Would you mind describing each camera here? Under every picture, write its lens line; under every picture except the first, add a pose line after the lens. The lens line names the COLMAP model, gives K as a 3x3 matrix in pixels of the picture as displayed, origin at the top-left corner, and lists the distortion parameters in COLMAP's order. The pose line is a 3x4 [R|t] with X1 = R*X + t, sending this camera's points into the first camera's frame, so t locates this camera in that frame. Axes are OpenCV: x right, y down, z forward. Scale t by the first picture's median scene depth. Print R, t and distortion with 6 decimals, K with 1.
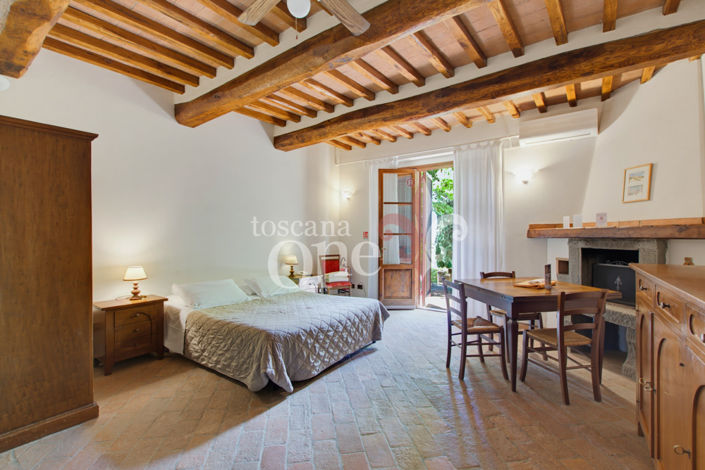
lens RADIAL K [[323.7, 0, 347.5], [0, 323.7, 235.8], [0, 0, 1]] dist [0.000089, -0.000231]
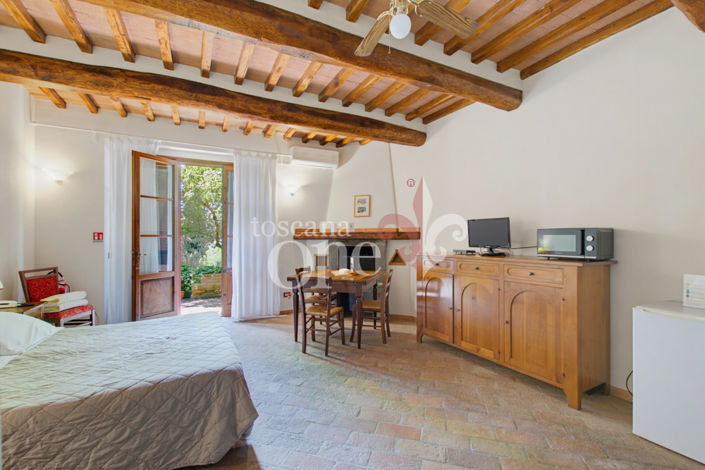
lens RADIAL K [[323.7, 0, 351.8], [0, 323.7, 237.1], [0, 0, 1]] dist [0.000089, -0.000231]
pose [[0.428497, 0.002275, 0.903540, -0.616093], [0.002251, 0.999991, -0.003586, 0.003317], [-0.903540, 0.003571, 0.428488, 0.344993]]
